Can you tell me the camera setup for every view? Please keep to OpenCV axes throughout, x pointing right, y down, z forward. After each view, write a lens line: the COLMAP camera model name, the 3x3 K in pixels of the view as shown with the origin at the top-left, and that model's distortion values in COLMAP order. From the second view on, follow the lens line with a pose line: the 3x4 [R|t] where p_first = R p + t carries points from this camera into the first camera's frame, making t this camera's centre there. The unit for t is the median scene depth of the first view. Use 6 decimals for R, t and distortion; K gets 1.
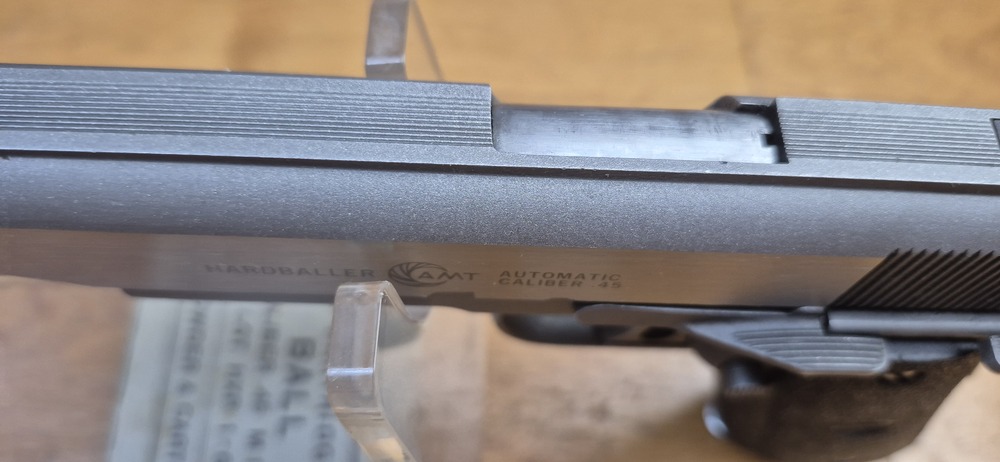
lens RADIAL K [[754.7, 0, 501.1], [0, 754.7, 230.9], [0, 0, 1]] dist [-0.005723, -0.067579]
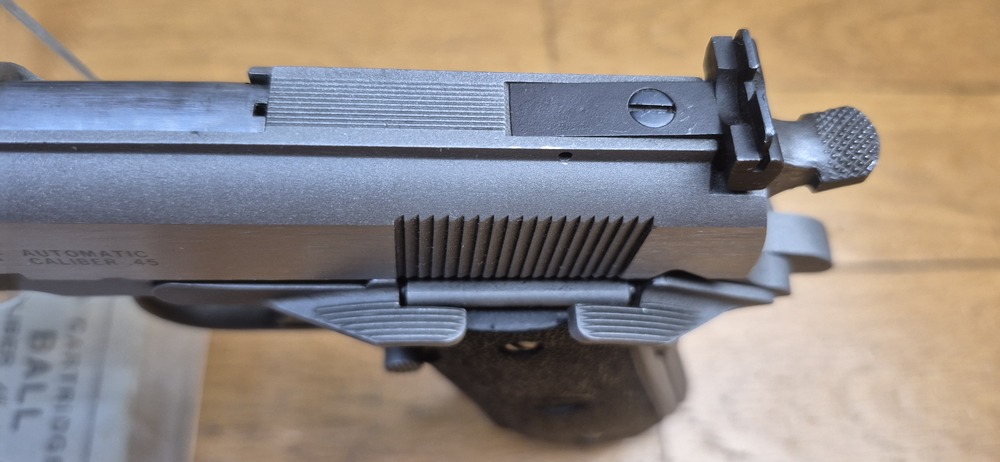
lens RADIAL K [[733.2, 0, 499.5], [0, 733.2, 221.2], [0, 0, 1]] dist [0.062559, -0.111965]
pose [[0.999335, -0.027361, 0.024117, 0.545267], [0.027459, 0.999616, -0.003734, 0.032446], [-0.024005, 0.004393, 0.999702, 0.022036]]
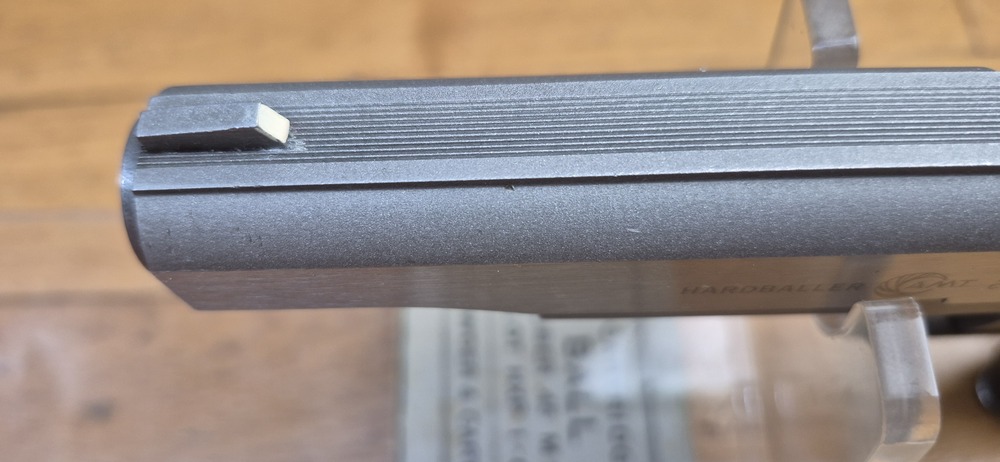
lens RADIAL K [[770.8, 0, 501.2], [0, 770.8, 252.2], [0, 0, 1]] dist [0.055298, -0.201679]
pose [[0.995250, -0.054579, -0.080612, -0.481643], [0.060465, 0.995535, 0.072484, -0.070481], [0.076296, -0.077014, 0.994107, 0.047445]]
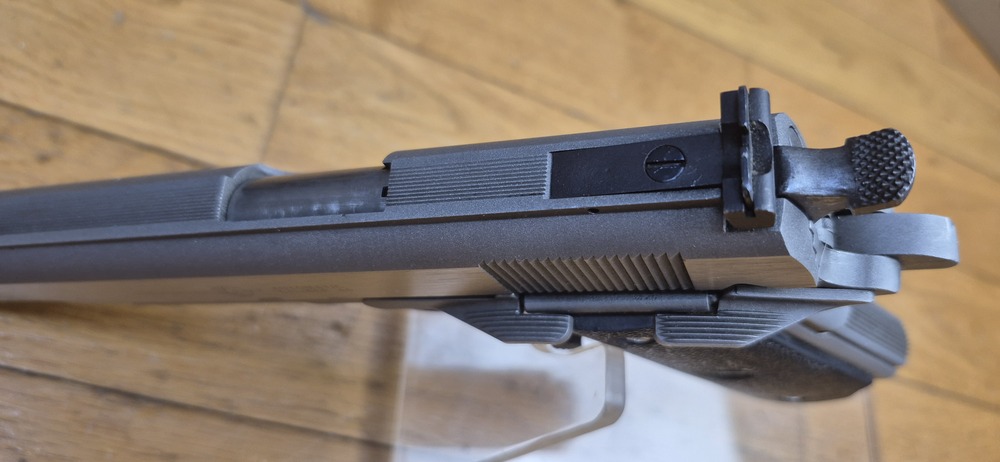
lens RADIAL K [[750.1, 0, 502.5], [0, 750.1, 230.5], [0, 0, 1]] dist [0.082901, -0.183693]
pose [[0.898082, -0.073708, -0.433607, 0.980117], [0.124337, 0.988191, 0.089545, -0.124481], [0.421887, -0.134332, 0.896642, -0.152019]]
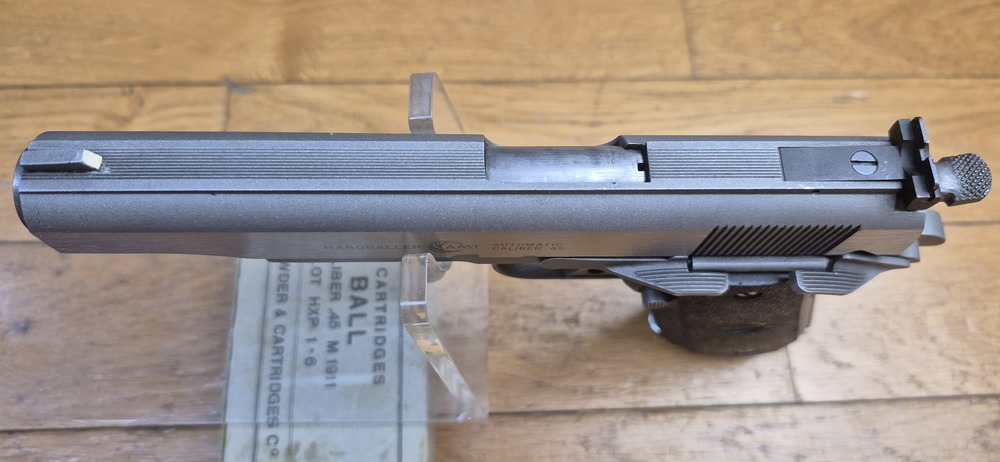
lens RADIAL K [[733.2, 0, 499.5], [0, 733.2, 221.2], [0, 0, 1]] dist [0.062559, -0.111965]
pose [[0.999419, -0.031451, -0.013119, 0.034221], [0.032577, 0.994759, 0.096918, -0.146650], [0.010002, -0.097289, 0.995206, -0.622445]]
